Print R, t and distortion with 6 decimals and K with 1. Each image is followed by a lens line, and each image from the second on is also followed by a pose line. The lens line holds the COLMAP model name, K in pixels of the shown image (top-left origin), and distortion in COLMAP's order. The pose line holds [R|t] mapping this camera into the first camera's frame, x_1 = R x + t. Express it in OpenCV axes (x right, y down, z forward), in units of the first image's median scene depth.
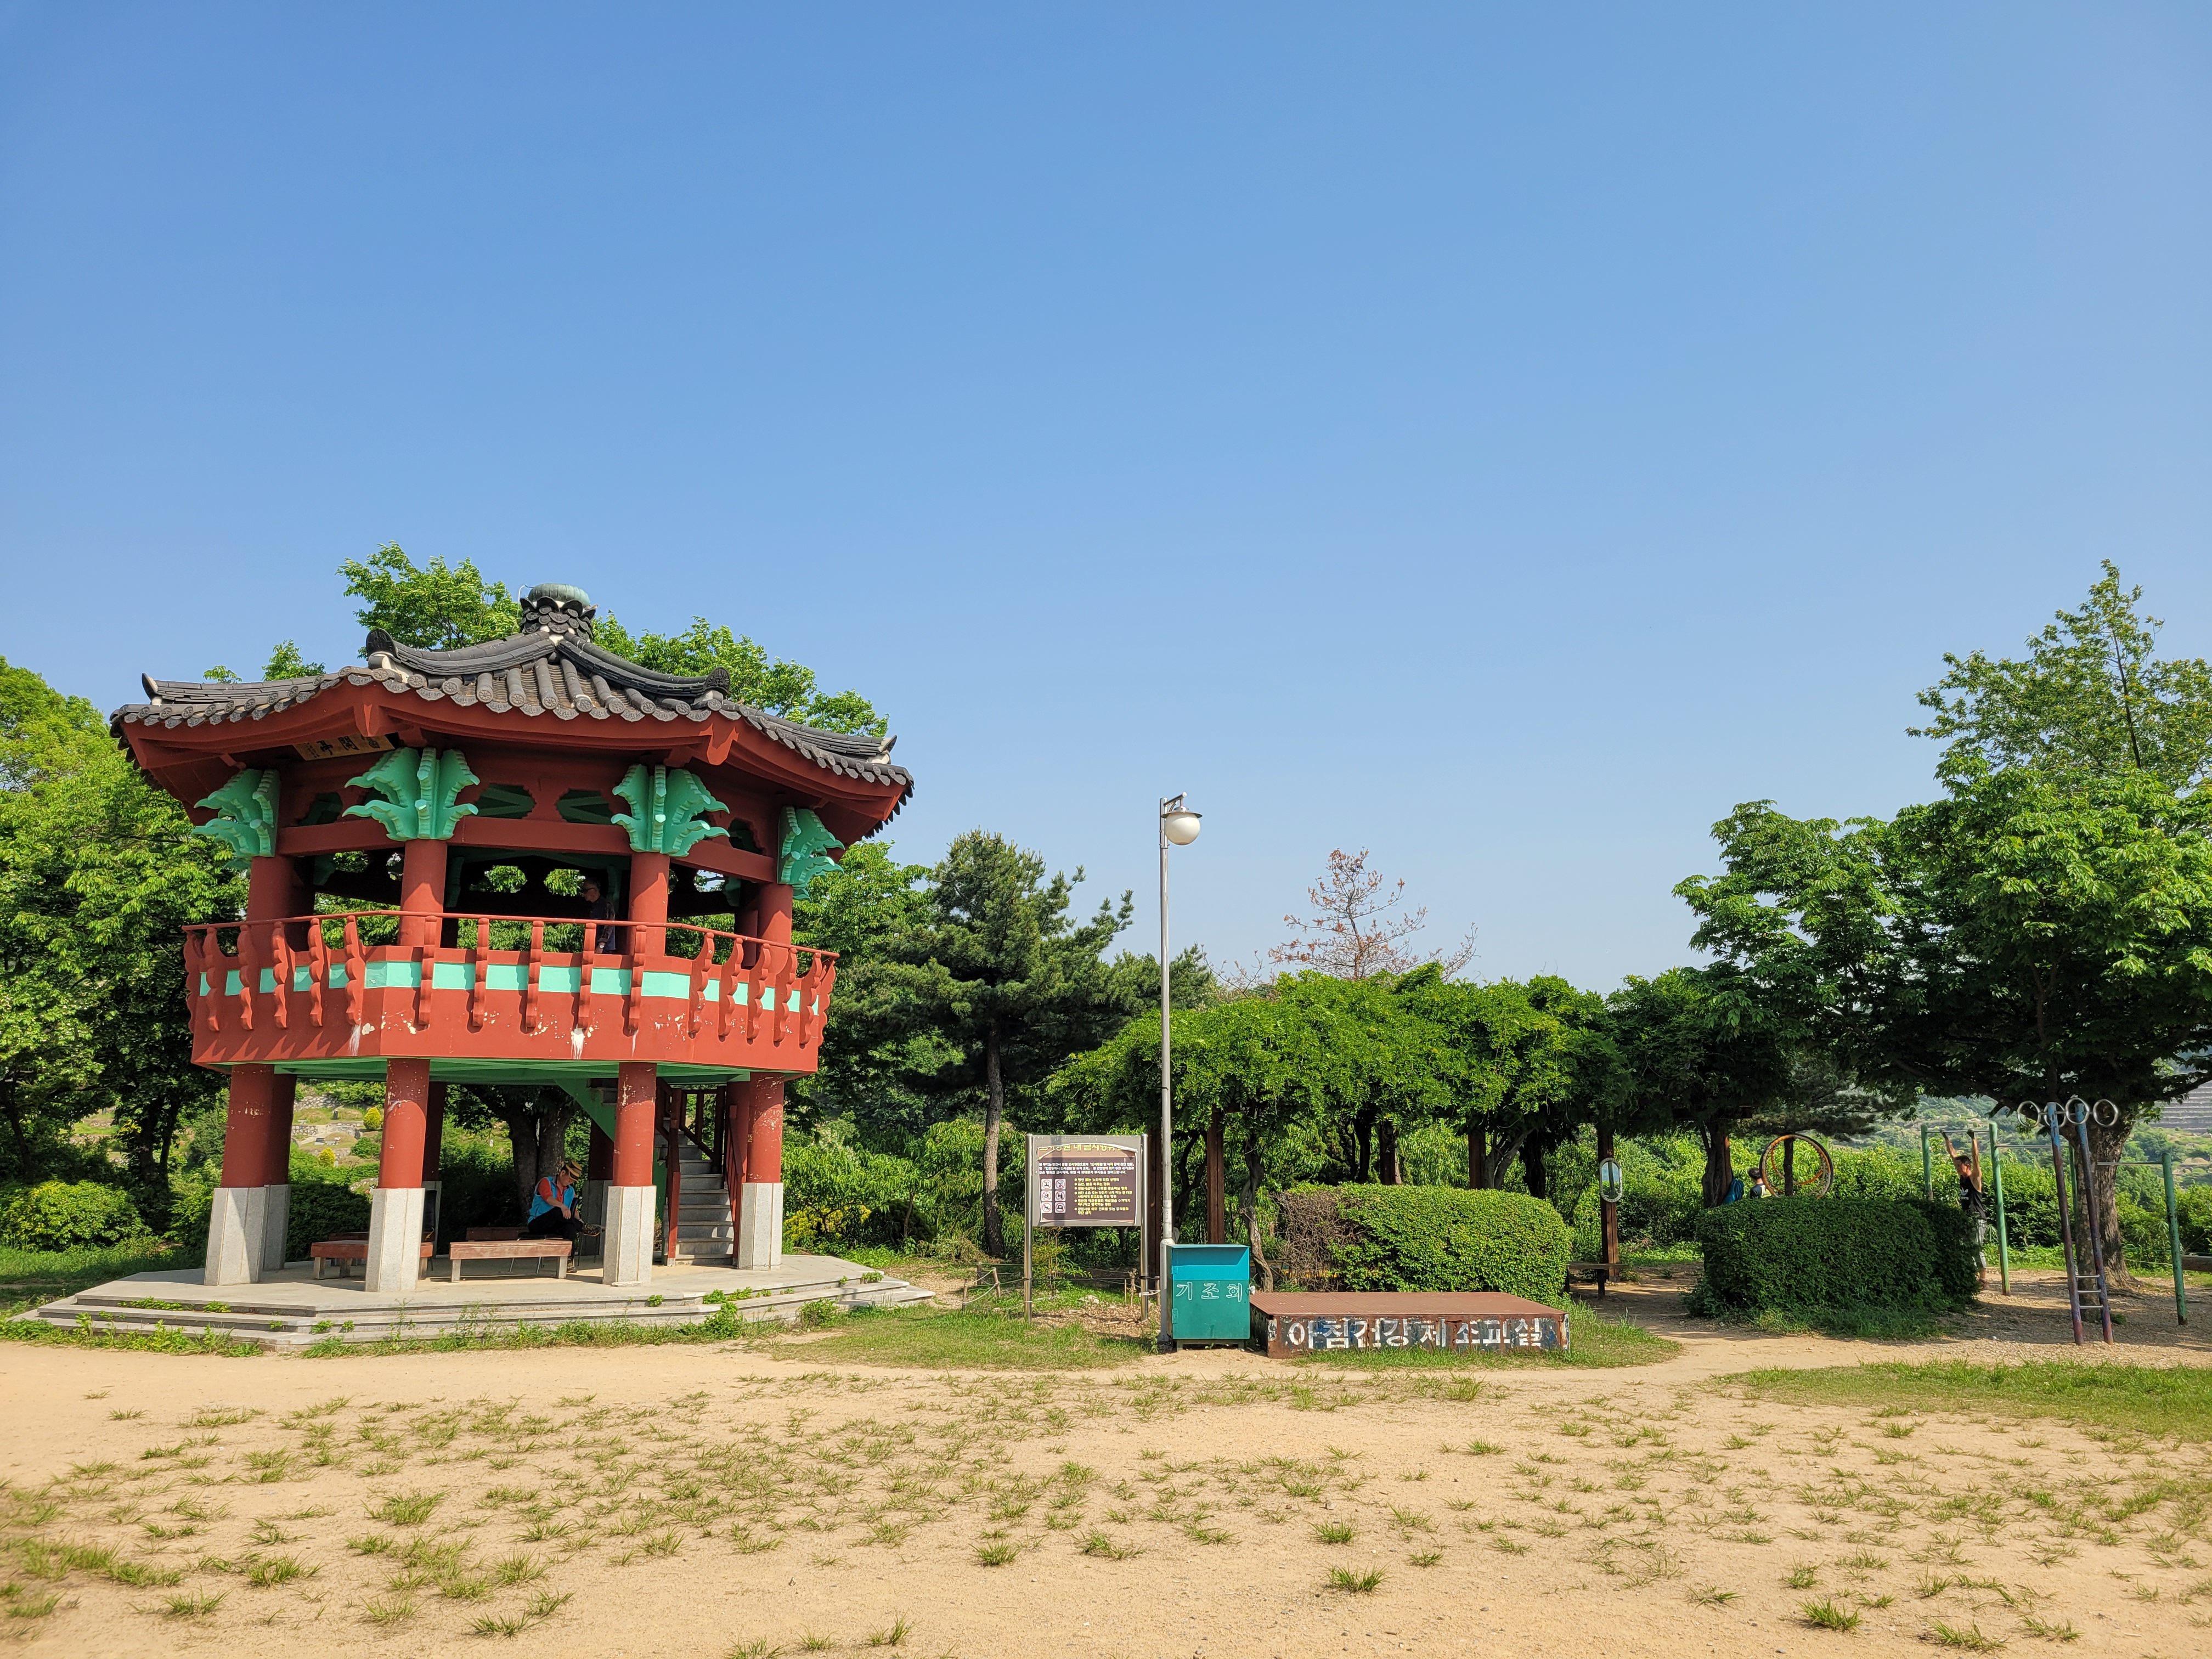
lens RADIAL K [[1645.1, 0, 1085.3], [0, 1645.1, 846.4], [0, 0, 1]] dist [0.063373, -0.048050]
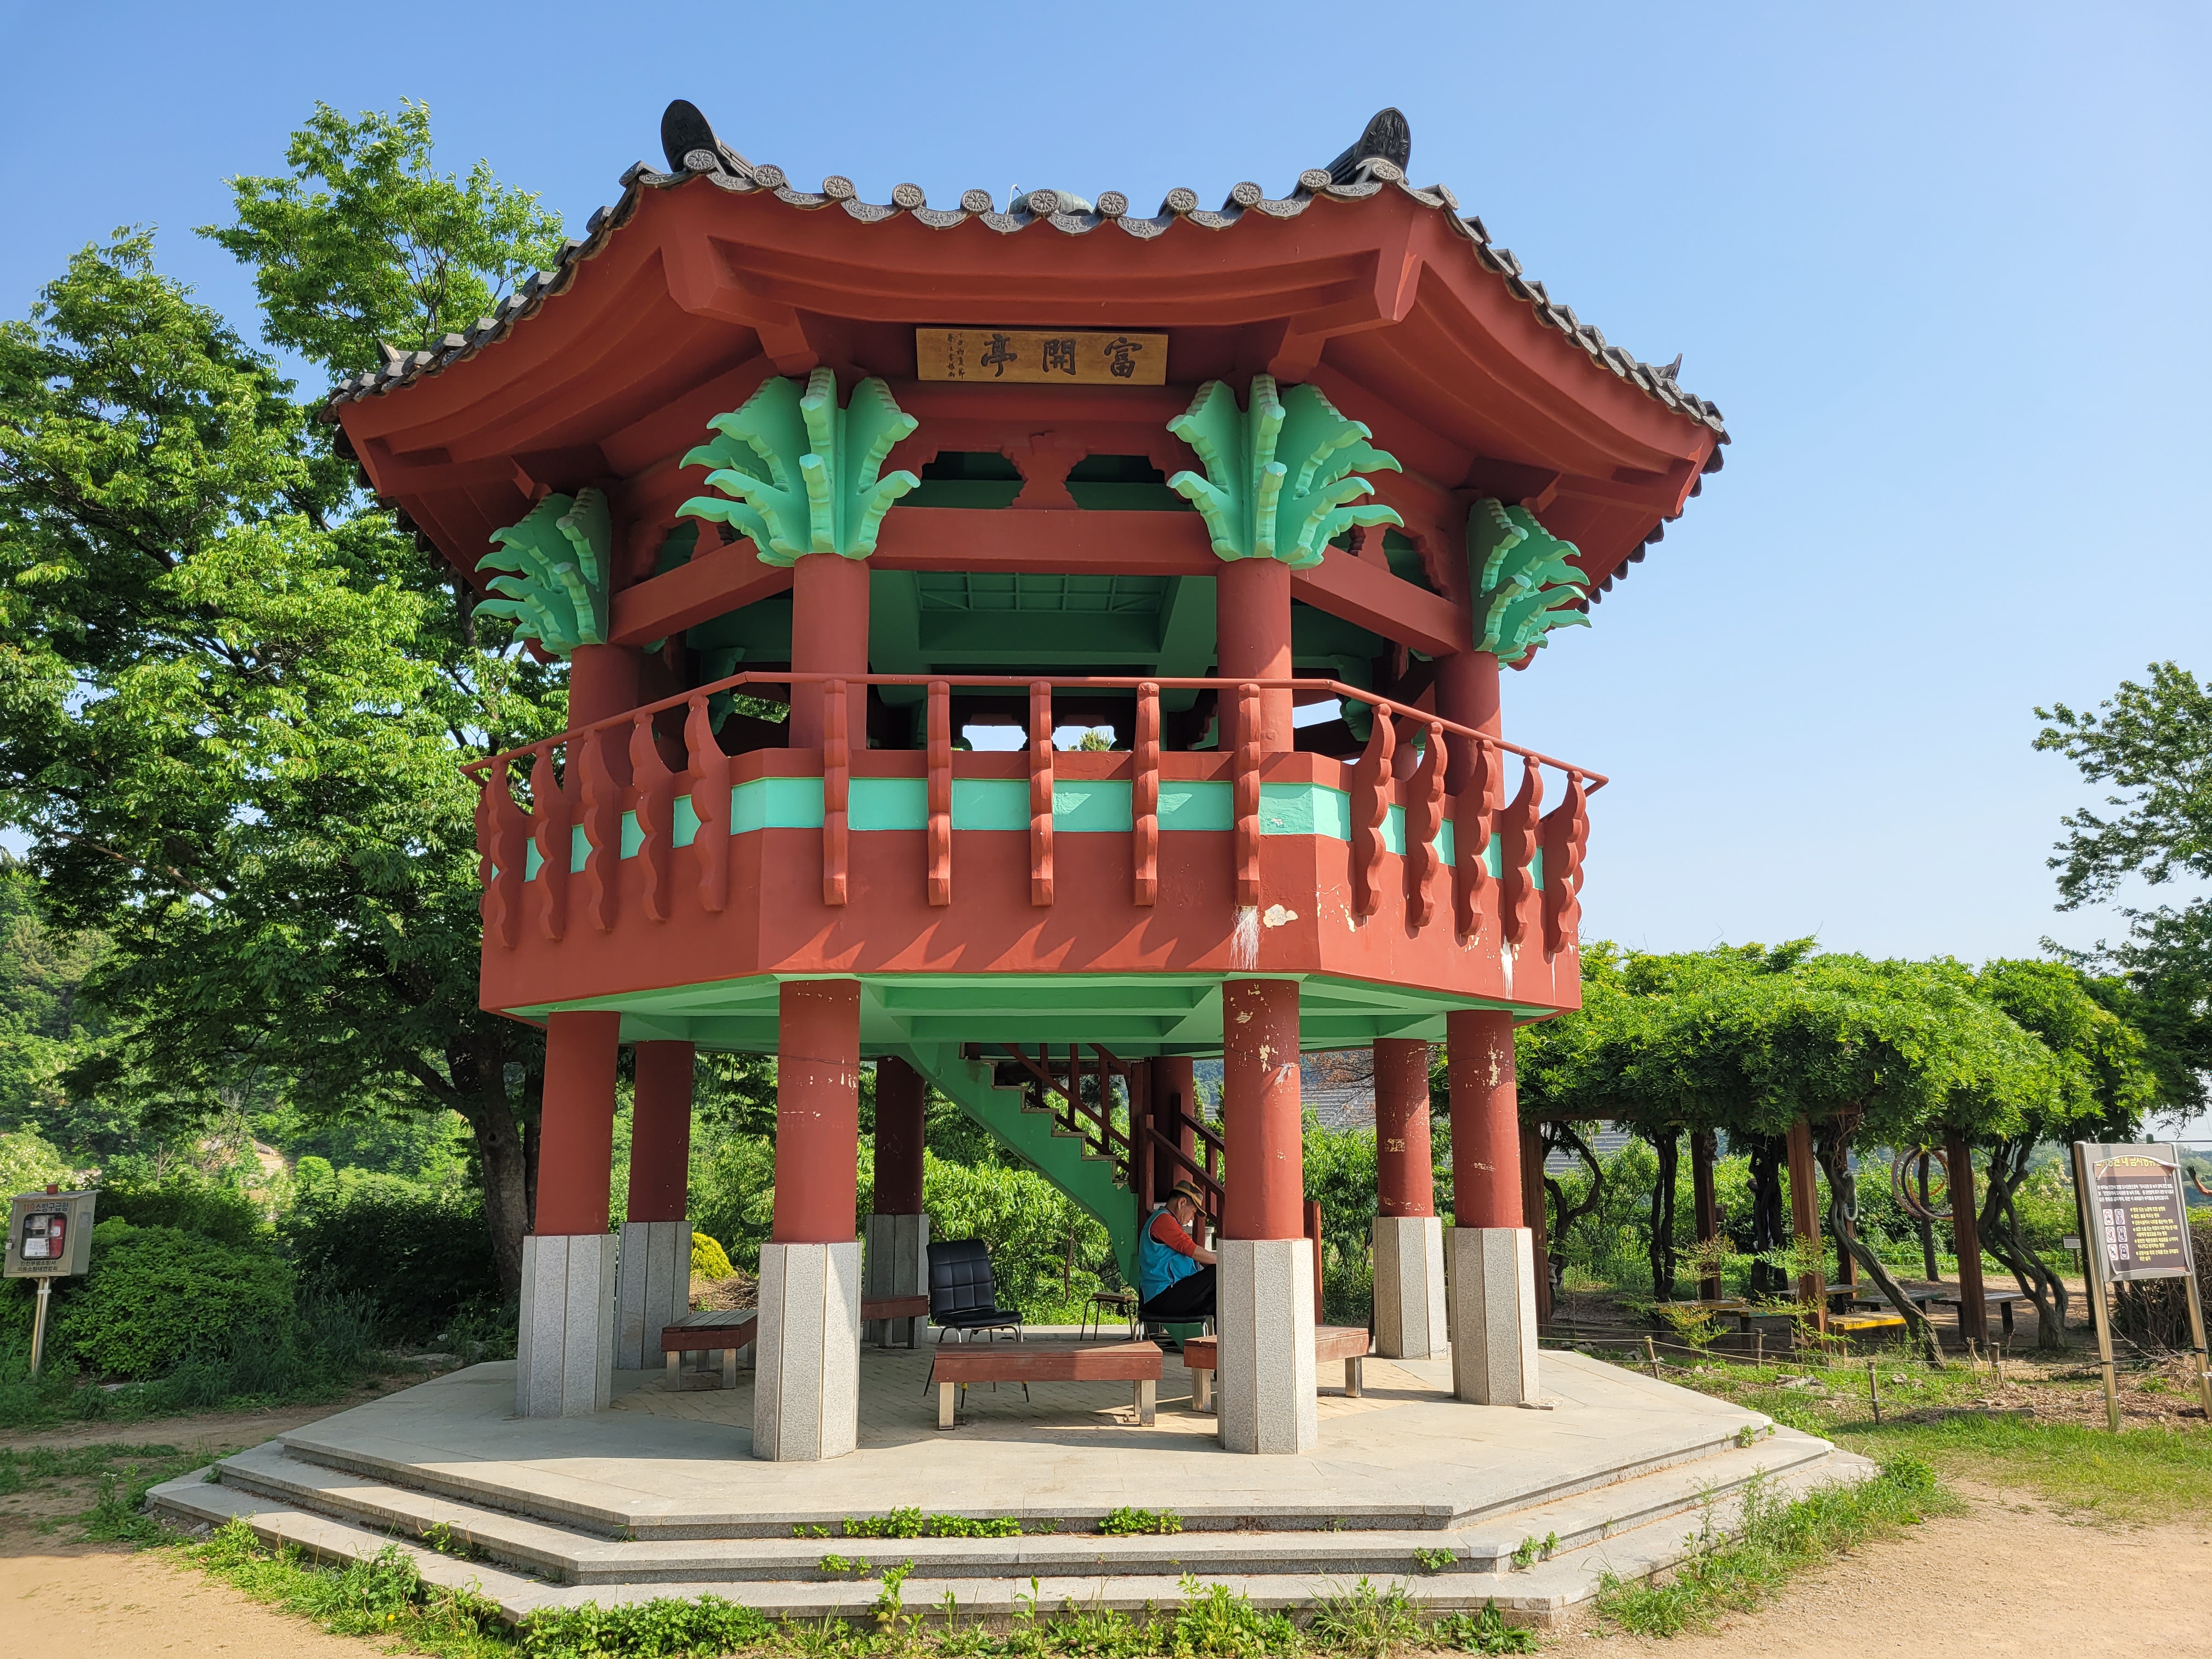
lens RADIAL K [[1645.1, 0, 1096.5], [0, 1645.1, 846.0], [0, 0, 1]] dist [0.063373, -0.048050]
pose [[0.957451, -0.057036, -0.282903, -0.180046], [0.057509, 0.998323, -0.006639, 0.093396], [0.282807, -0.009913, 0.959126, 0.534496]]
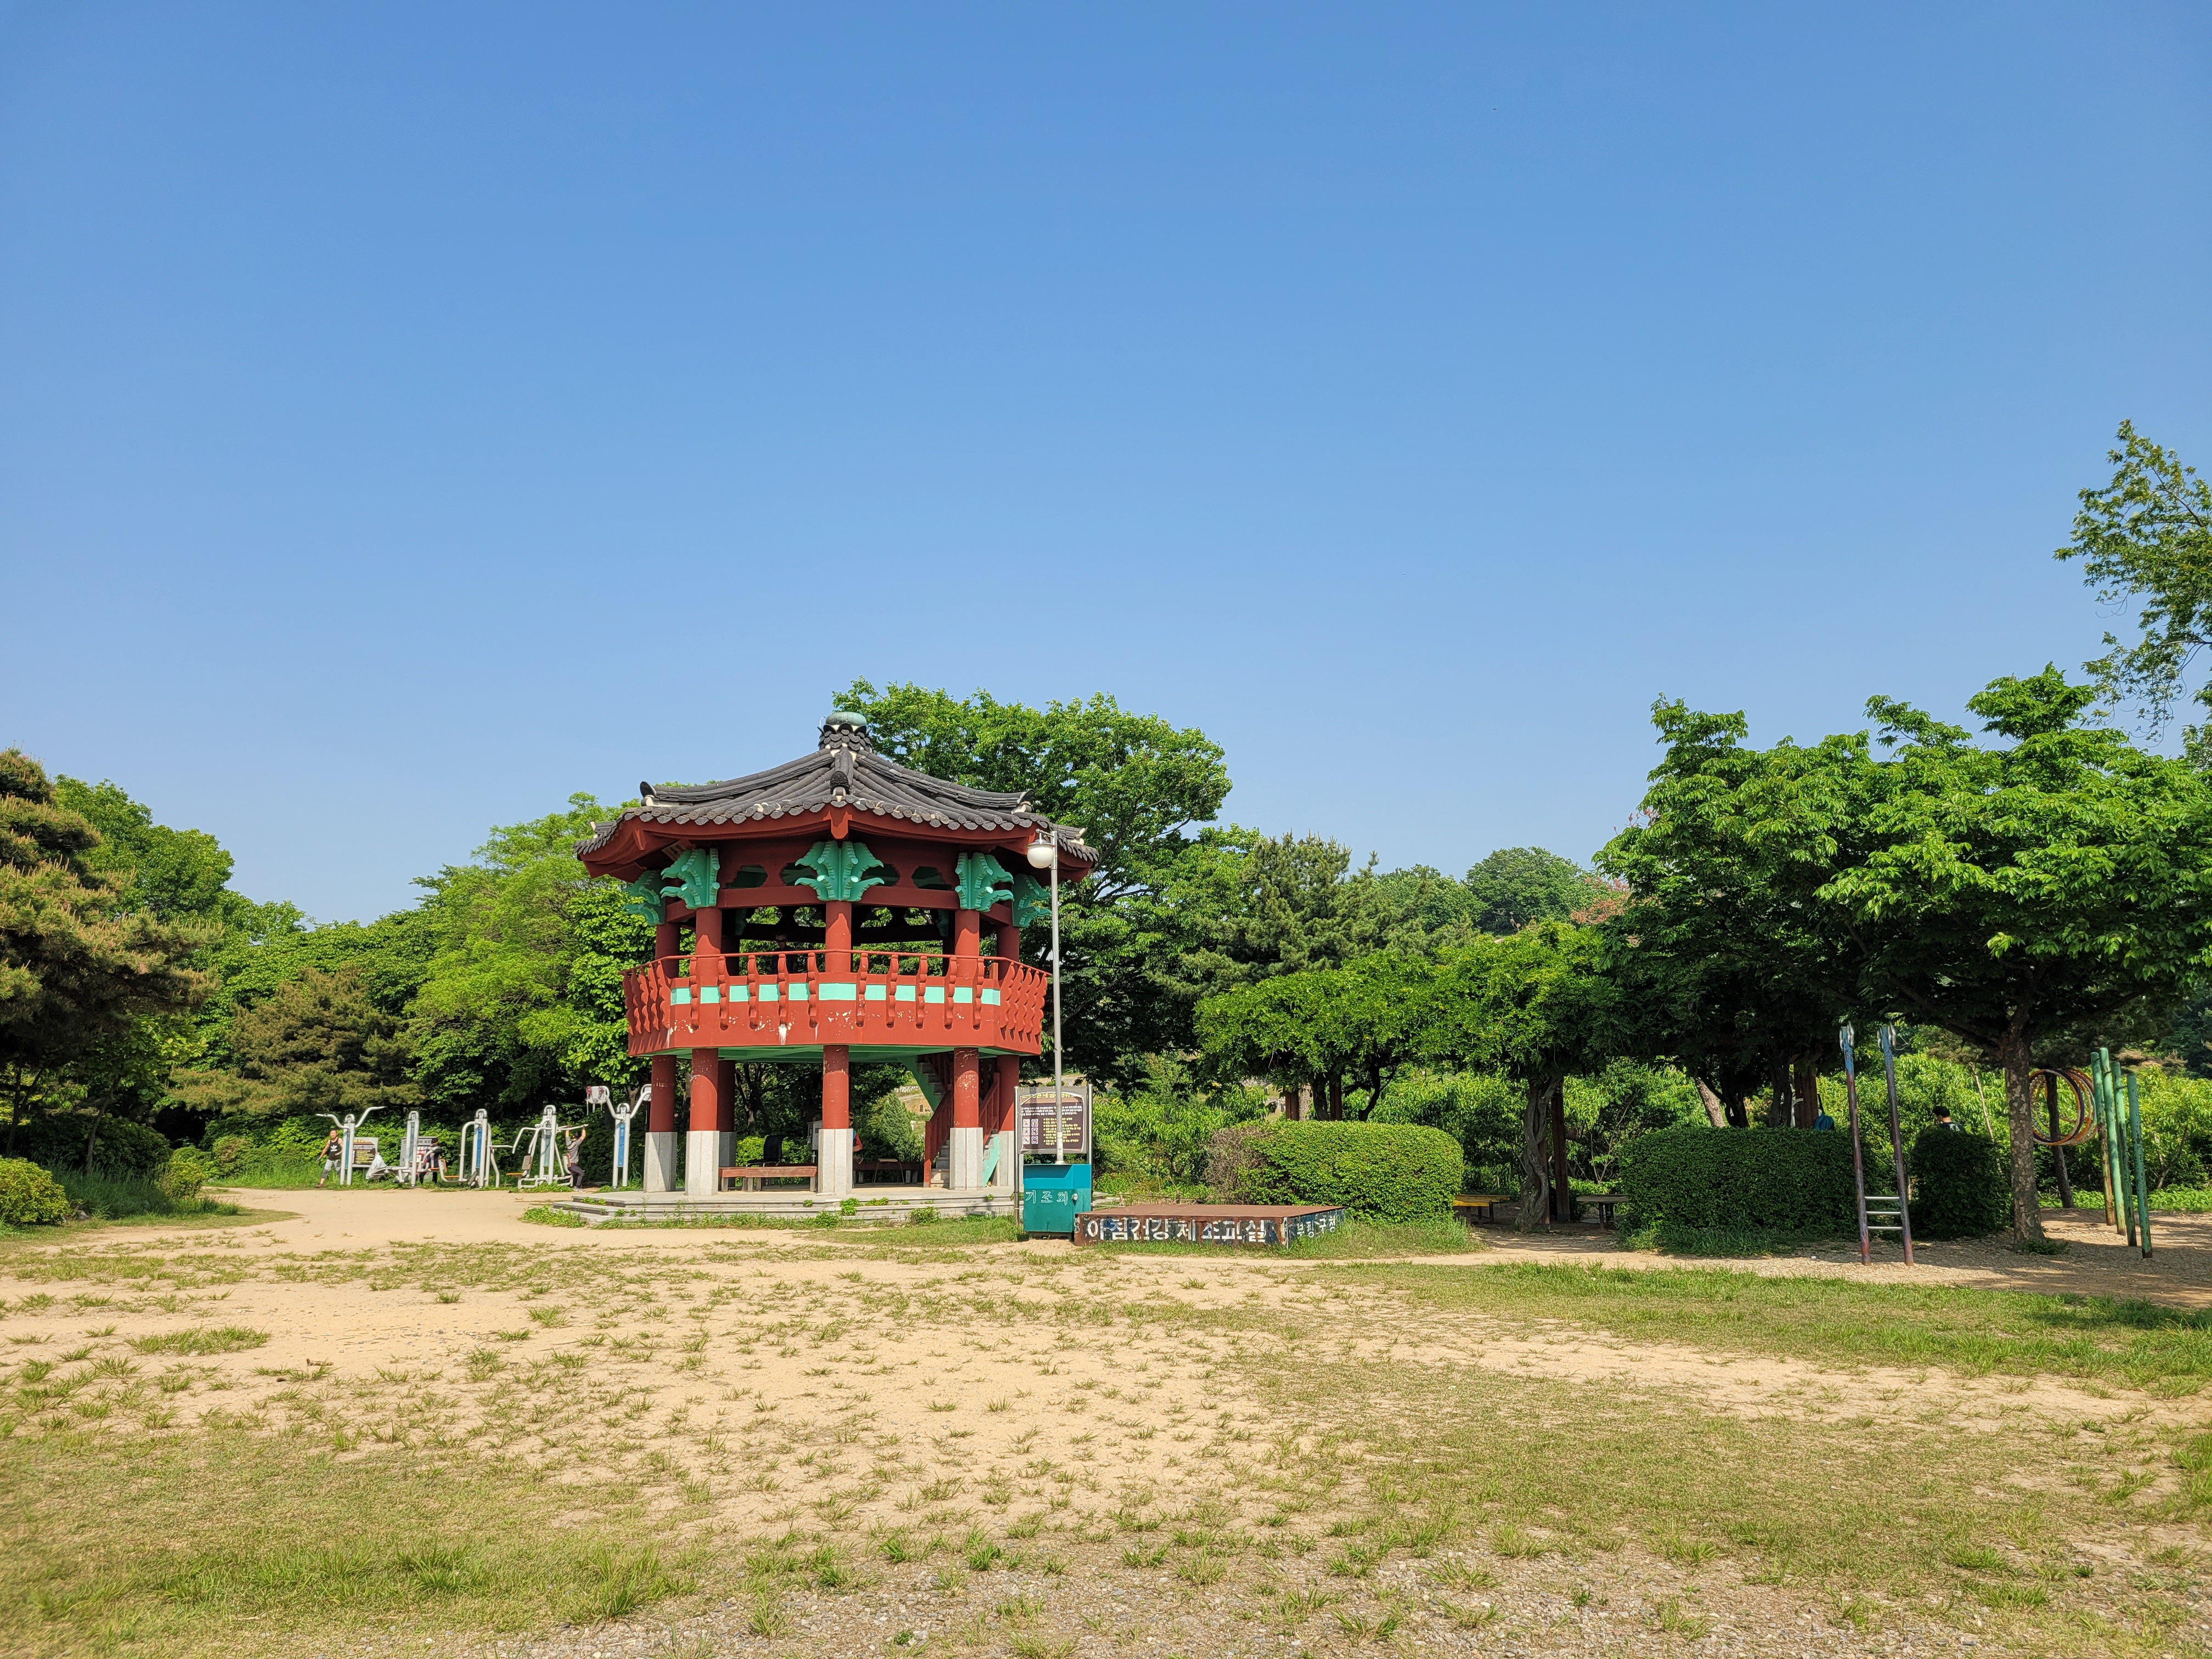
lens RADIAL K [[1645.1, 0, 1110.7], [0, 1645.1, 827.9], [0, 0, 1]] dist [0.063373, -0.048050]
pose [[0.831552, -0.111989, -0.544040, 0.772947], [0.114546, 0.992985, -0.029322, 0.010799], [0.543507, -0.037935, 0.838547, -0.088123]]
